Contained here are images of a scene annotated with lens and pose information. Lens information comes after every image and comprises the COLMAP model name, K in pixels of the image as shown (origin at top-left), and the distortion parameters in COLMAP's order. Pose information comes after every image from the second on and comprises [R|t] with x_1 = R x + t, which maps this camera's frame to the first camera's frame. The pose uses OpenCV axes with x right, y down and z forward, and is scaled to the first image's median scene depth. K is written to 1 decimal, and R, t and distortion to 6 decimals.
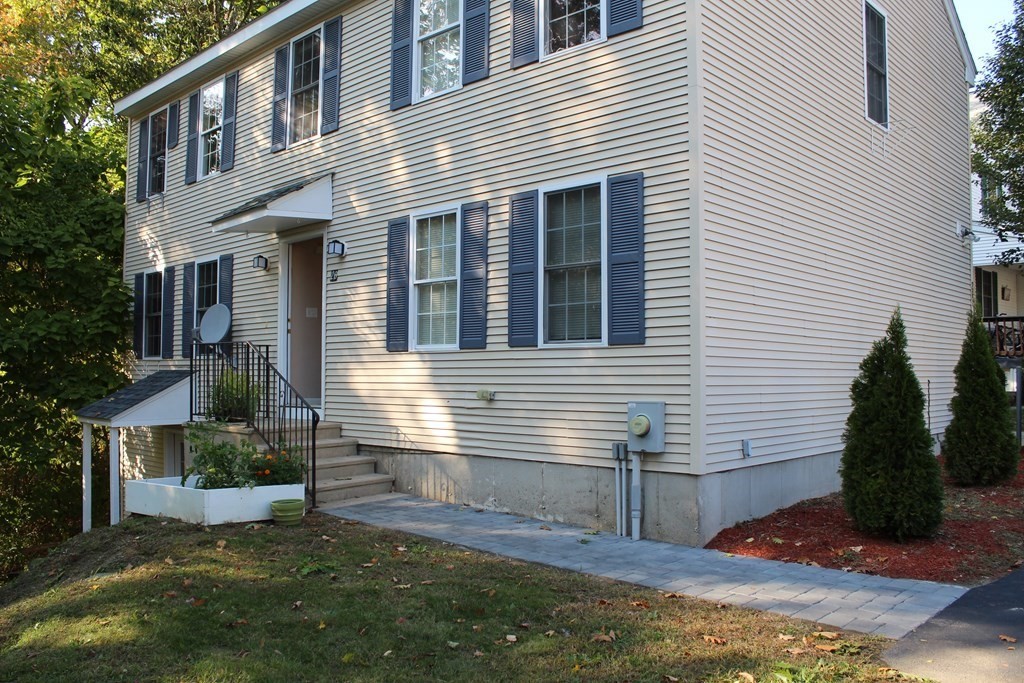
lens RADIAL K [[839.9, 0, 493.7], [0, 839.9, 354.1], [0, 0, 1]] dist [-0.160424, 0.126116]
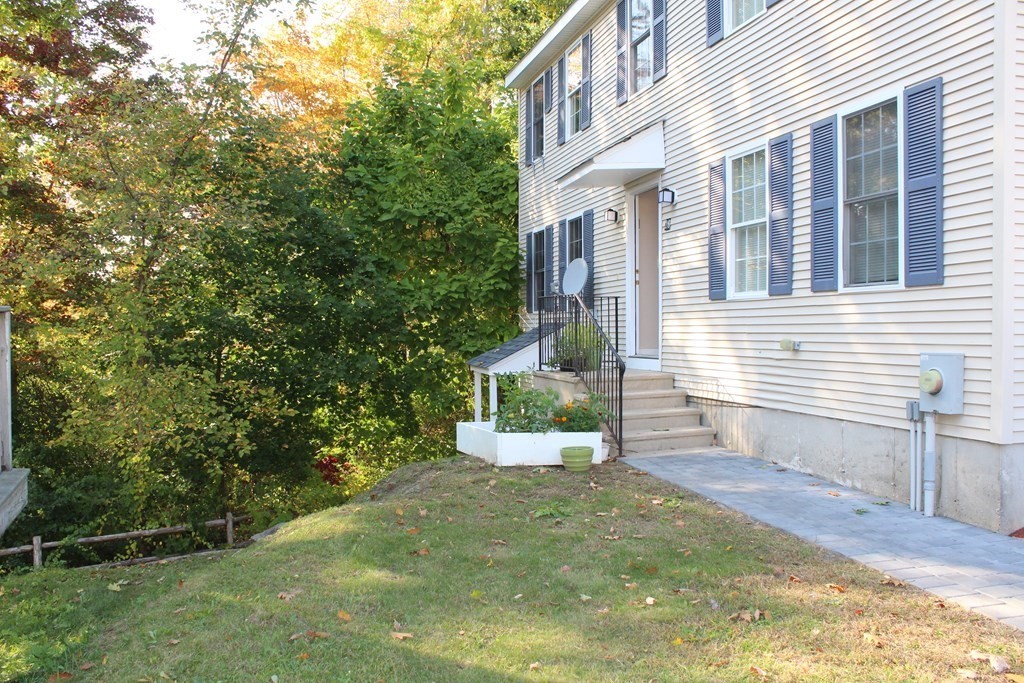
lens RADIAL K [[839.9, 0, 493.7], [0, 839.9, 354.1], [0, 0, 1]] dist [-0.160424, 0.126116]
pose [[0.849322, 0.006939, -0.527830, 0.191165], [0.023718, 0.998402, 0.051288, 0.004264], [0.527342, -0.056079, 0.847800, 0.061015]]
